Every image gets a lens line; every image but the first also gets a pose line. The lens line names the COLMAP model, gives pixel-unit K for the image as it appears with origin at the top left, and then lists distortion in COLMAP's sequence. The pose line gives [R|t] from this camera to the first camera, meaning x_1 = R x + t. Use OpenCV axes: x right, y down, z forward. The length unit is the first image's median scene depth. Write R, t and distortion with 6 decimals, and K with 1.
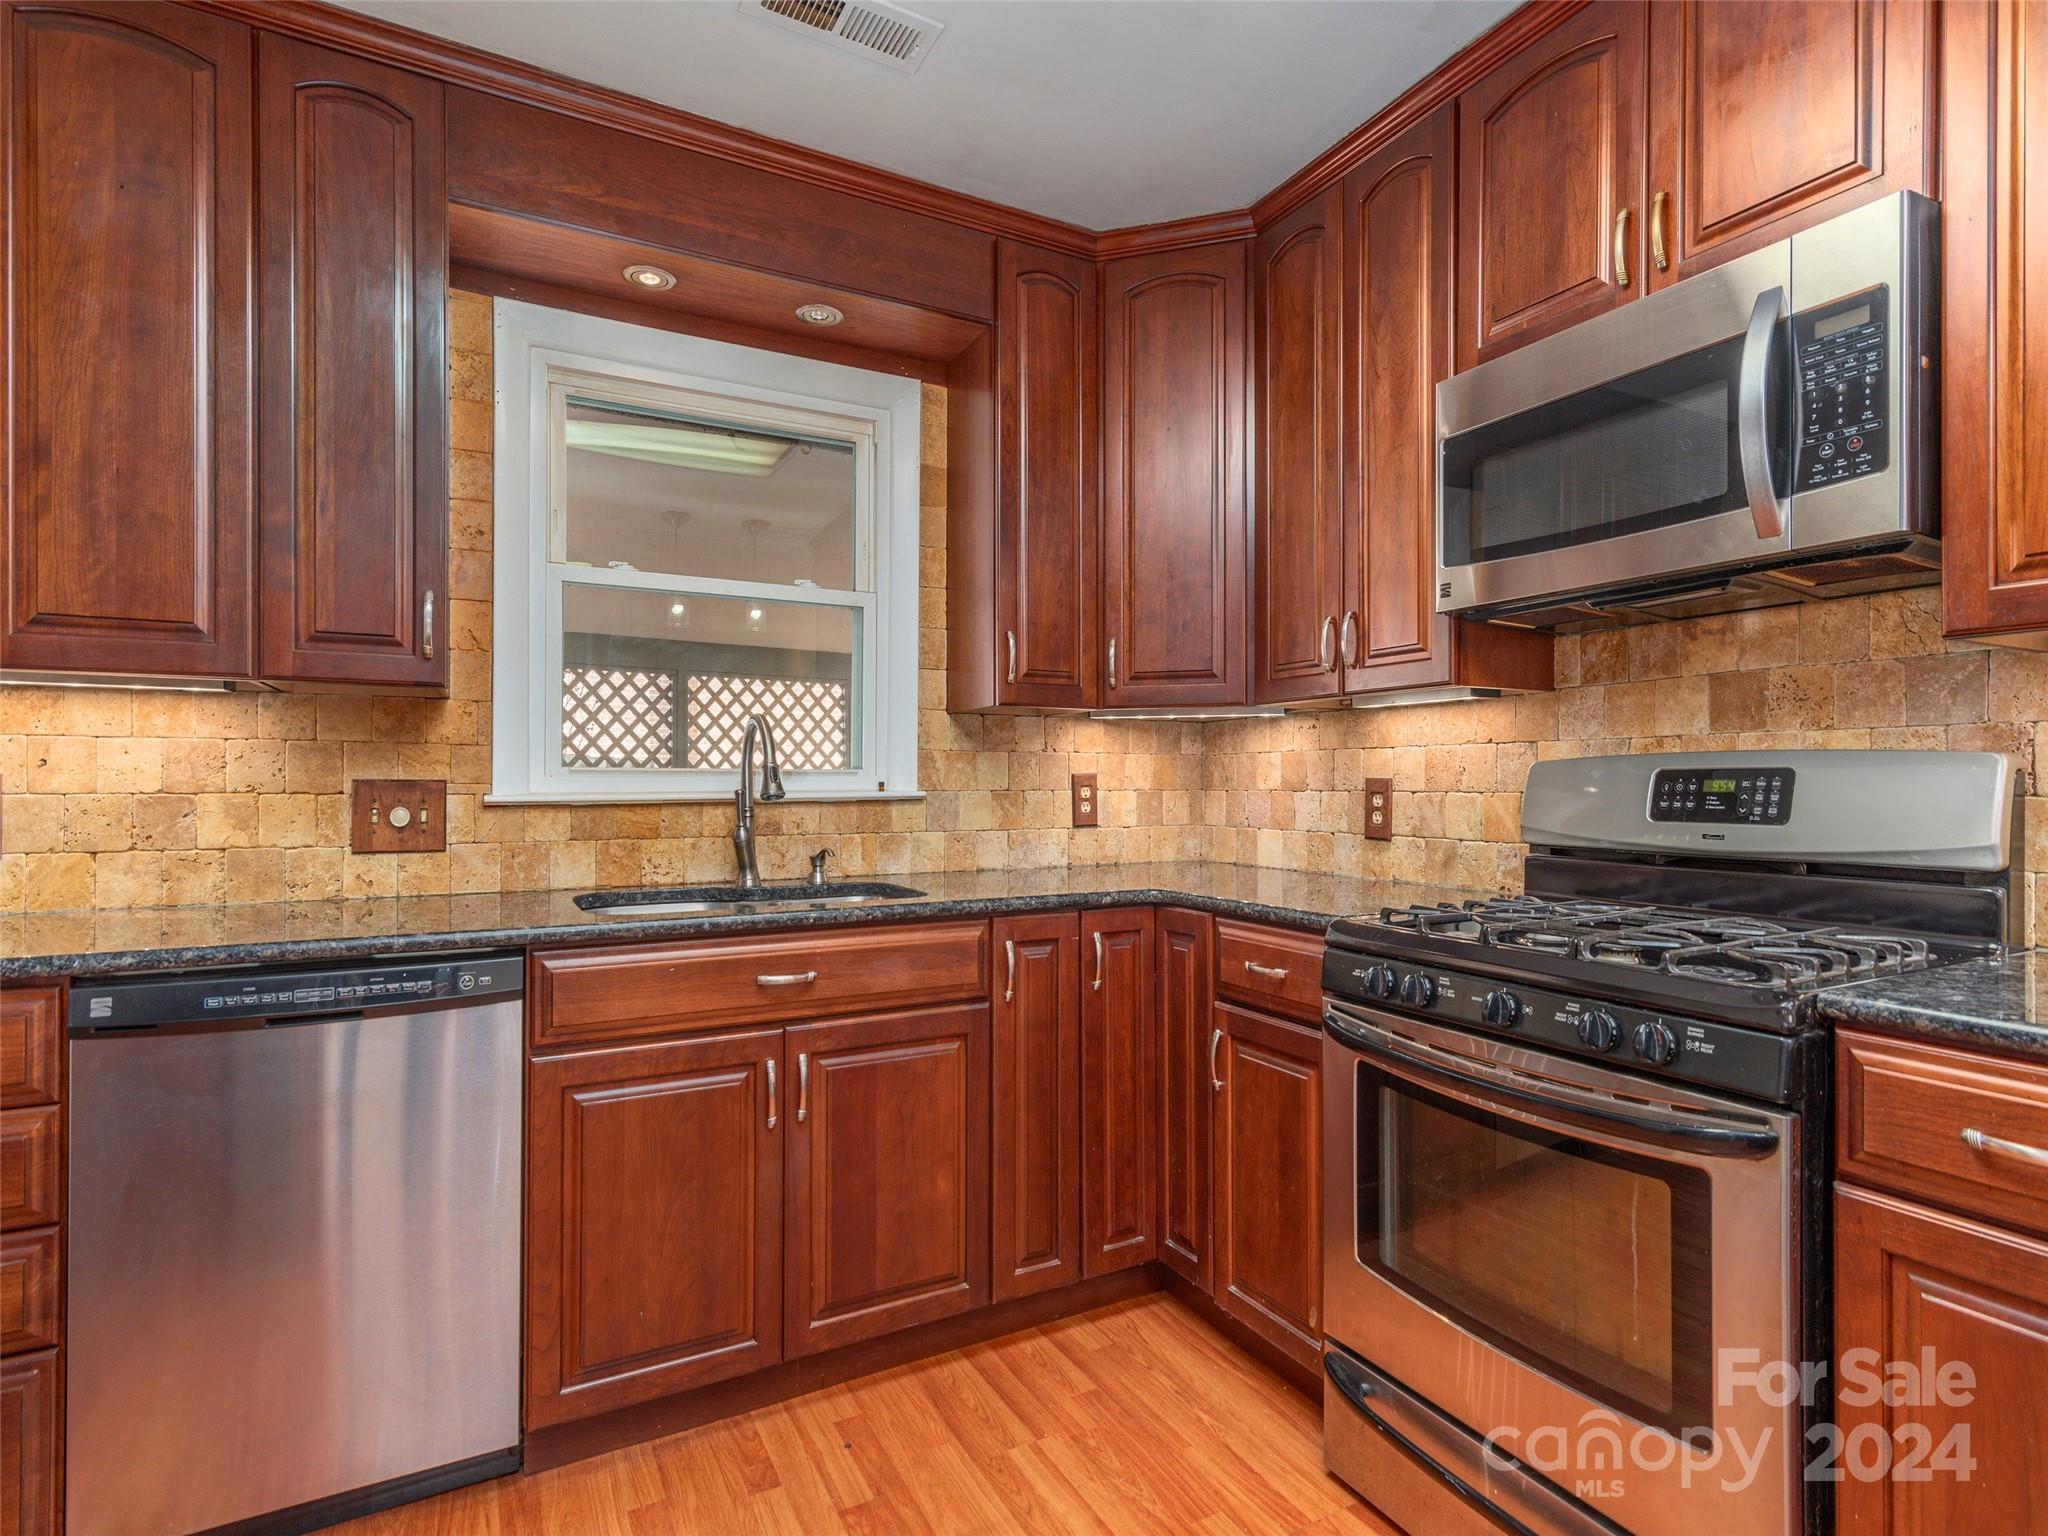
lens RADIAL K [[1018.8, 0, 1006.5], [0, 1018.8, 775.4], [0, 0, 1]] dist [0.009719, -0.000617]
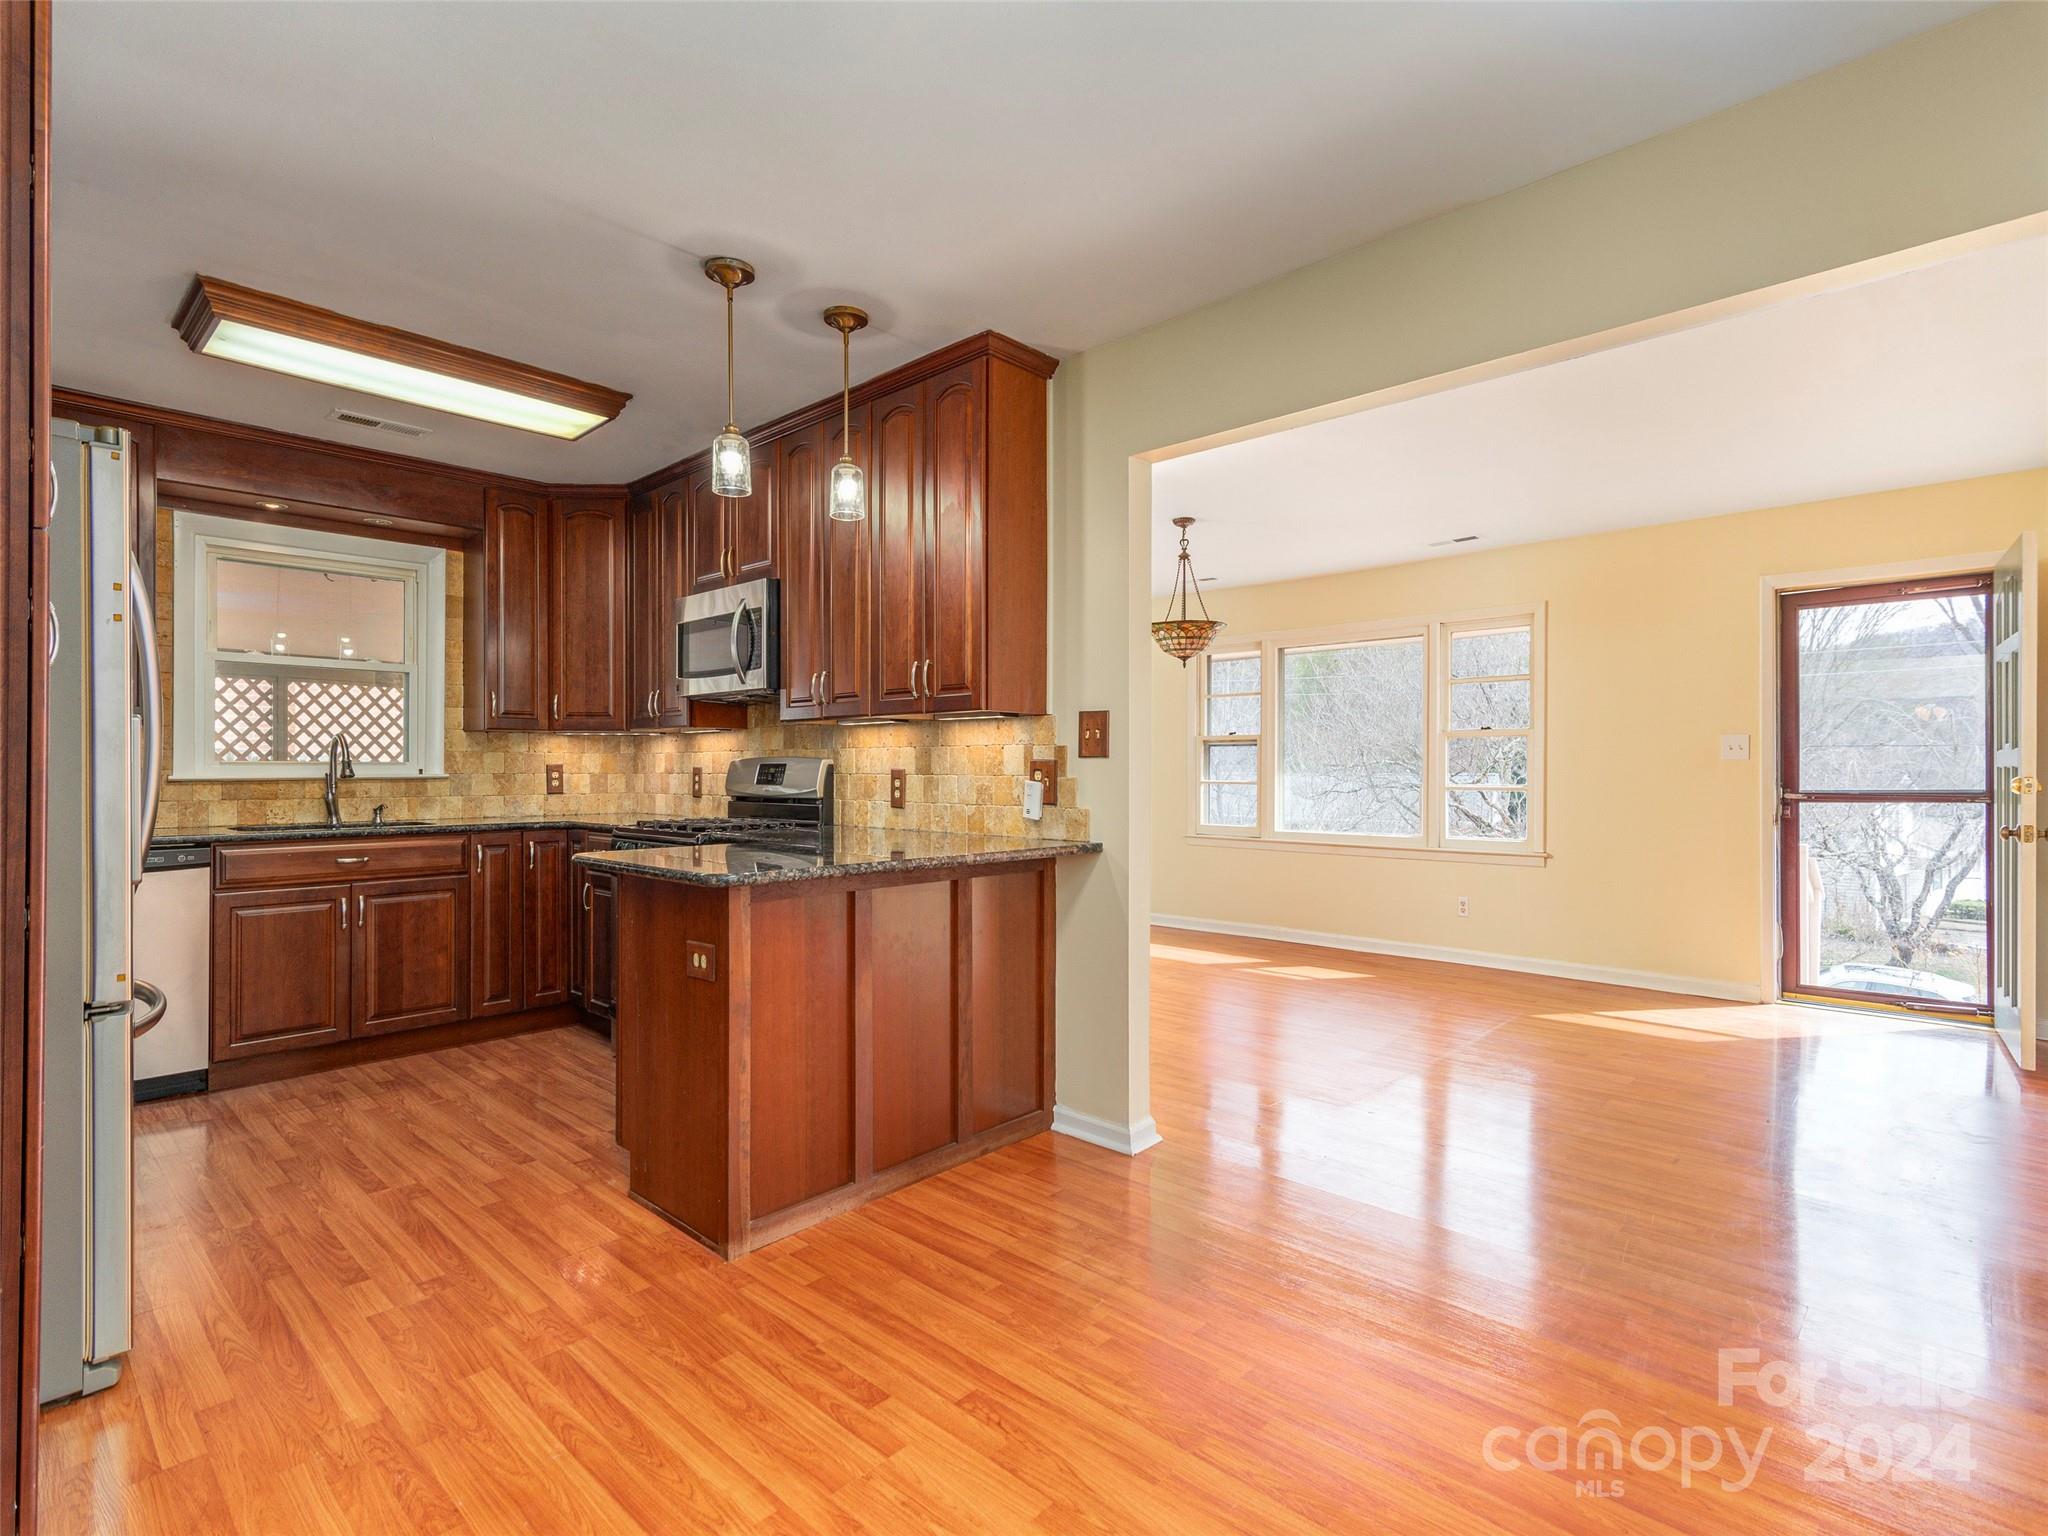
lens RADIAL K [[1018.8, 0, 1031.8], [0, 1018.8, 770.5], [0, 0, 1]] dist [0.009719, -0.000617]
pose [[0.946468, -0.001223, 0.322797, 0.392628], [-0.001496, 0.999965, 0.008174, -0.009280], [-0.322796, -0.008219, 0.946433, -1.326371]]
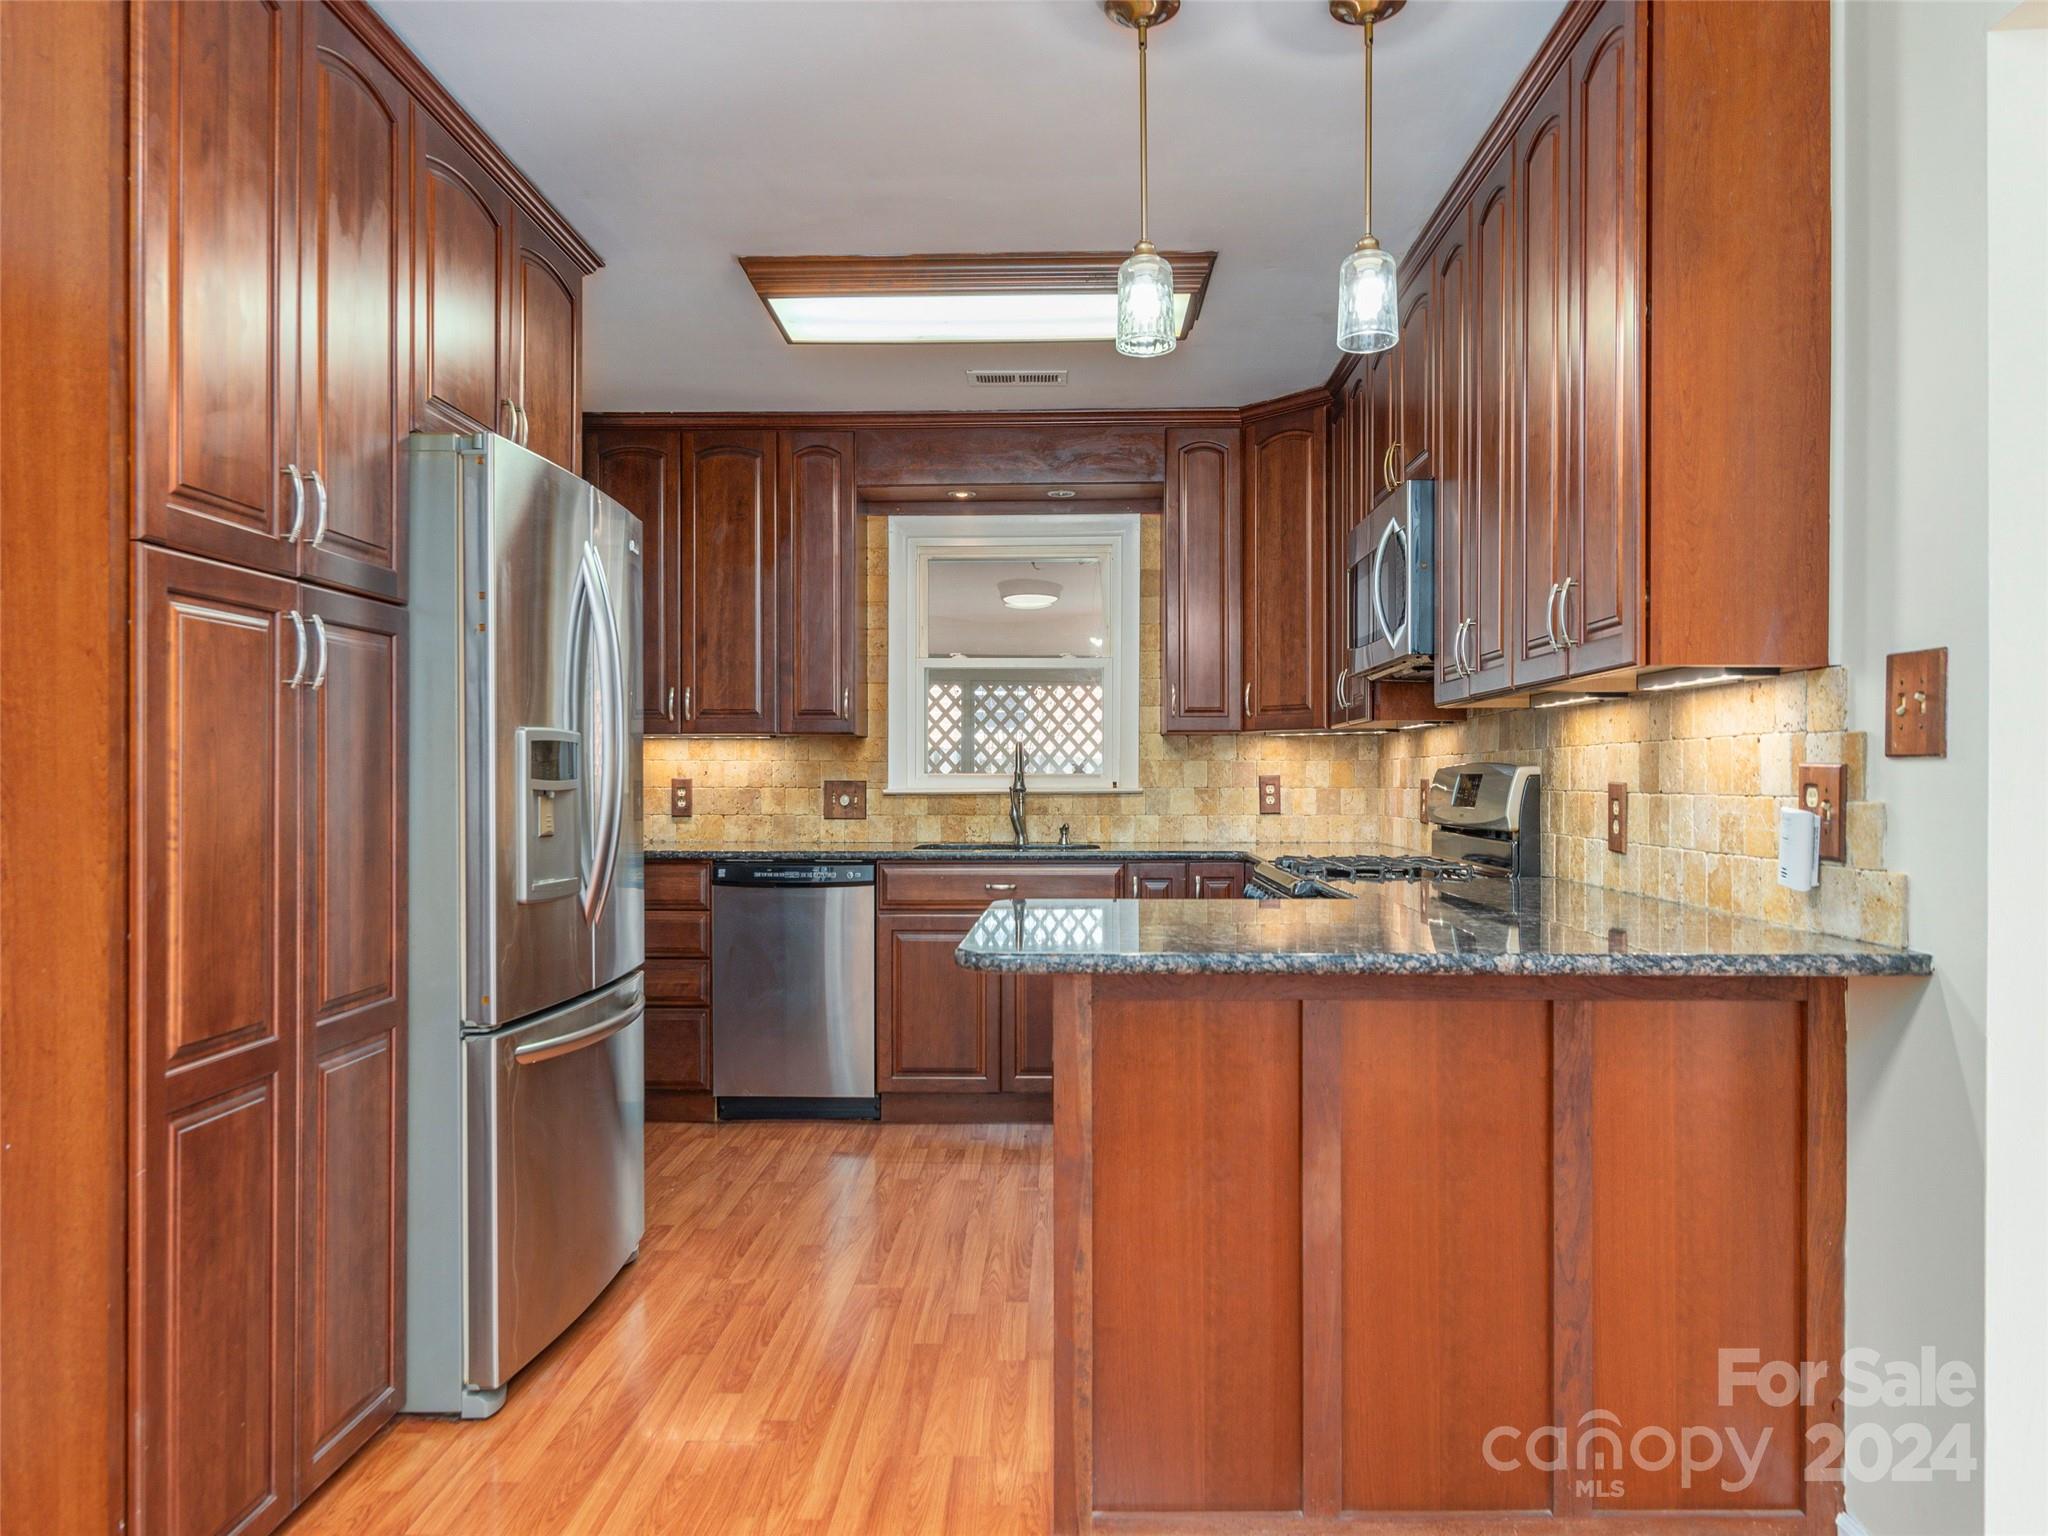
lens RADIAL K [[1311.0, 0, 1037.7], [0, 1311.0, 783.4], [0, 0, 1]] dist [-0.002728, 0.000068]
pose [[0.870228, 0.000244, -0.492650, 0.905623], [0.004168, 0.999960, 0.007858, -0.008442], [0.492632, -0.008892, 0.870192, -0.930382]]
